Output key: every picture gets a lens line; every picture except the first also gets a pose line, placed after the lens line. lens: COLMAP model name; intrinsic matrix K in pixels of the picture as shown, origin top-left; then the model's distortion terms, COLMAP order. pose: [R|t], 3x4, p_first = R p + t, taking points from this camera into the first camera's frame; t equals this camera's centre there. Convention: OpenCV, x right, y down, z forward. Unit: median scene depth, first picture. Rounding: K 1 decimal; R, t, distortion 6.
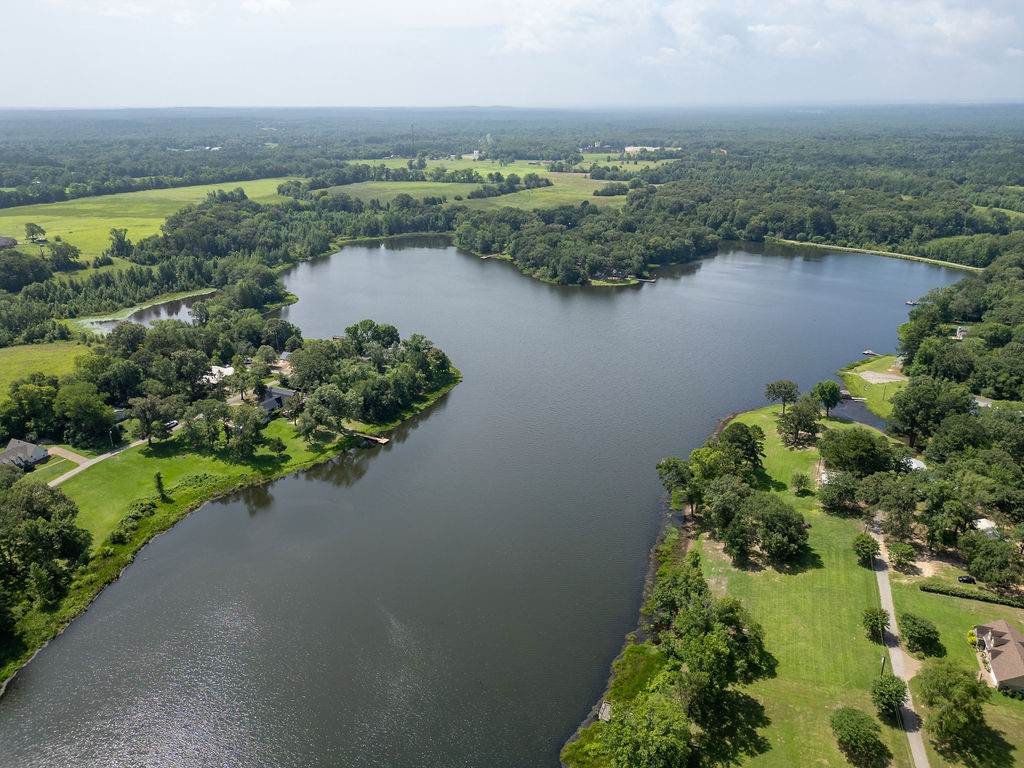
lens RADIAL K [[721.5, 0, 510.7], [0, 721.5, 389.4], [0, 0, 1]] dist [0.081585, -0.082681]
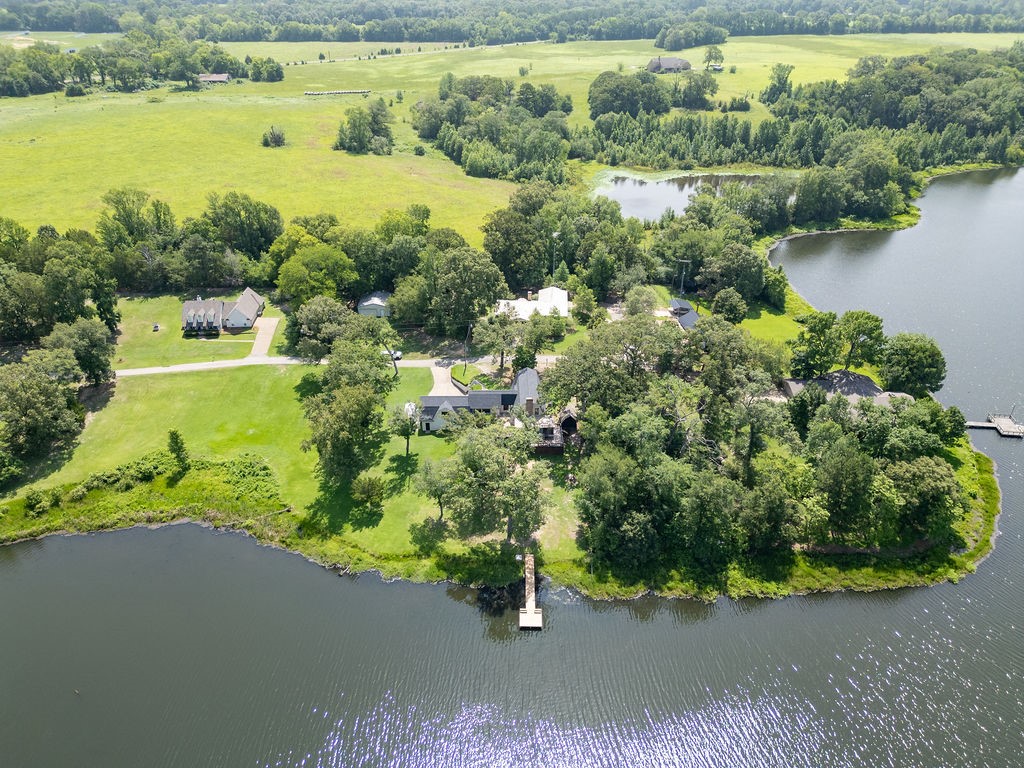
lens RADIAL K [[721.5, 0, 510.7], [0, 721.5, 389.4], [0, 0, 1]] dist [0.081585, -0.082681]
pose [[0.480604, 0.461826, -0.745477, 0.044679], [-0.327806, 0.883077, 0.335735, -0.128669], [0.813365, 0.083016, 0.575800, 0.562710]]
